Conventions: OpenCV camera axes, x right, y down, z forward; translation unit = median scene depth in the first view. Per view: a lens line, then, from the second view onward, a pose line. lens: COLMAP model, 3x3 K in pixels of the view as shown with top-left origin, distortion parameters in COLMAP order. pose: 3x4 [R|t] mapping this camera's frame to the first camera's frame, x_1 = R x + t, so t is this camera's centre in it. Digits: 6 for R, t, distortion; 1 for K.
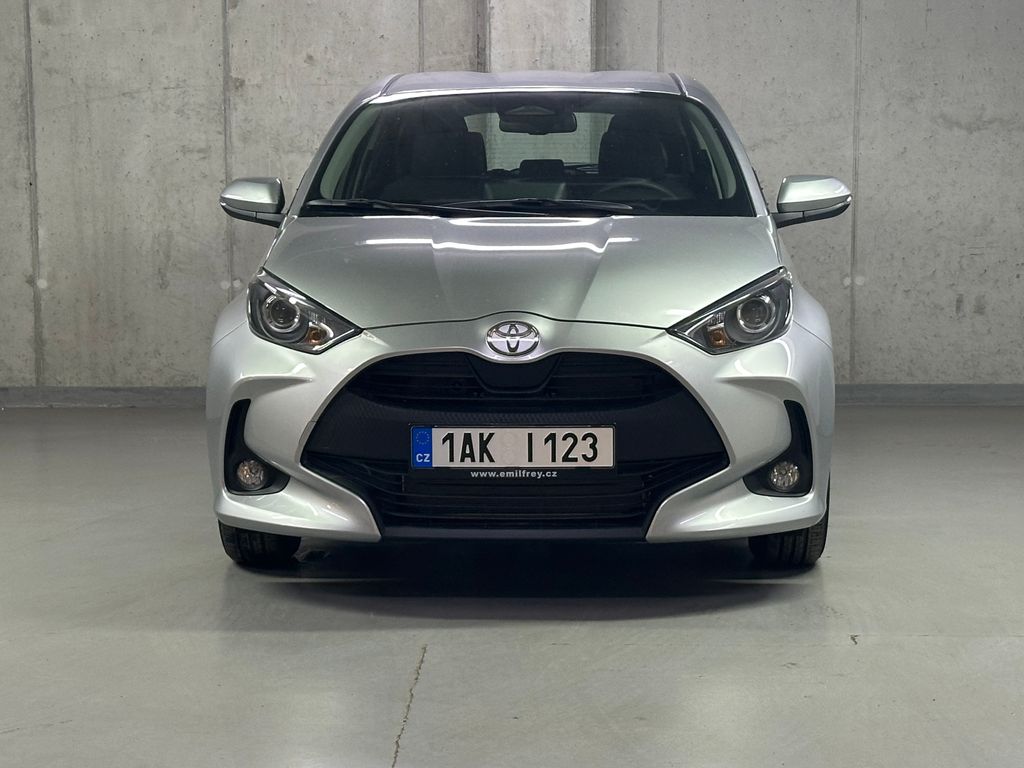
lens RADIAL K [[2248.5, 0, 512.0], [0, 2248.5, 384.0], [0, 0, 1]] dist [0.088316, 0.600653]
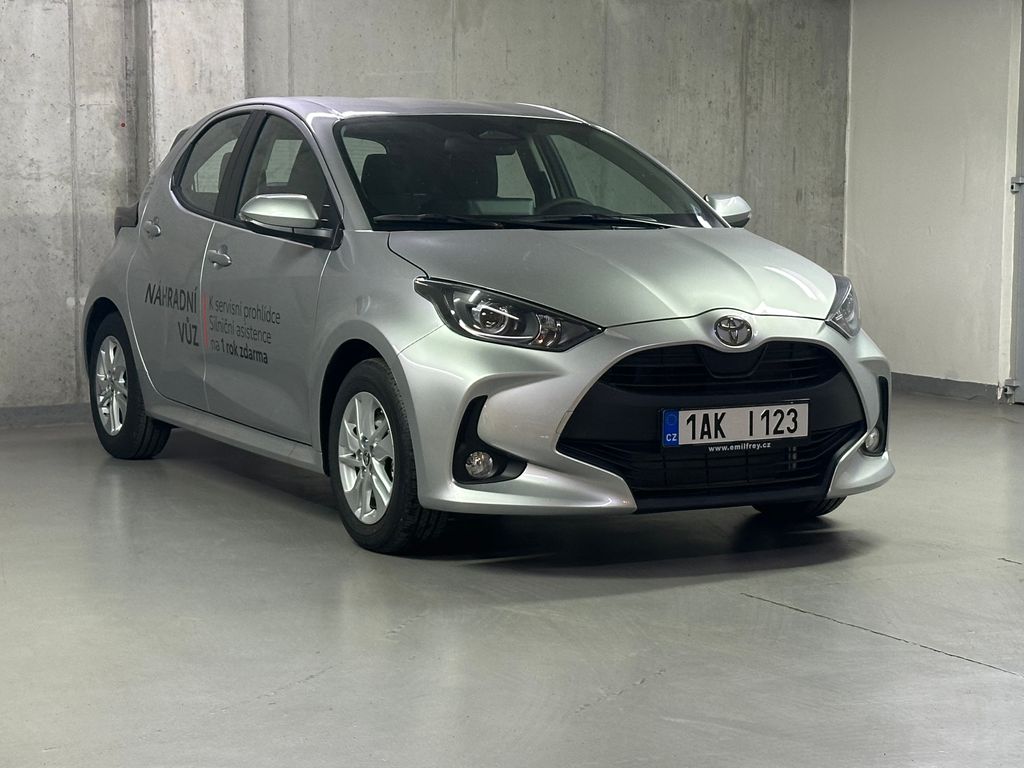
lens RADIAL K [[2248.5, 0, 512.0], [0, 2248.5, 384.0], [0, 0, 1]] dist [0.088316, 0.600653]
pose [[0.859731, -0.040813, 0.509114, -0.693807], [0.046577, 0.998914, 0.001423, 0.000210], [-0.508619, 0.022490, 0.860698, 0.052940]]
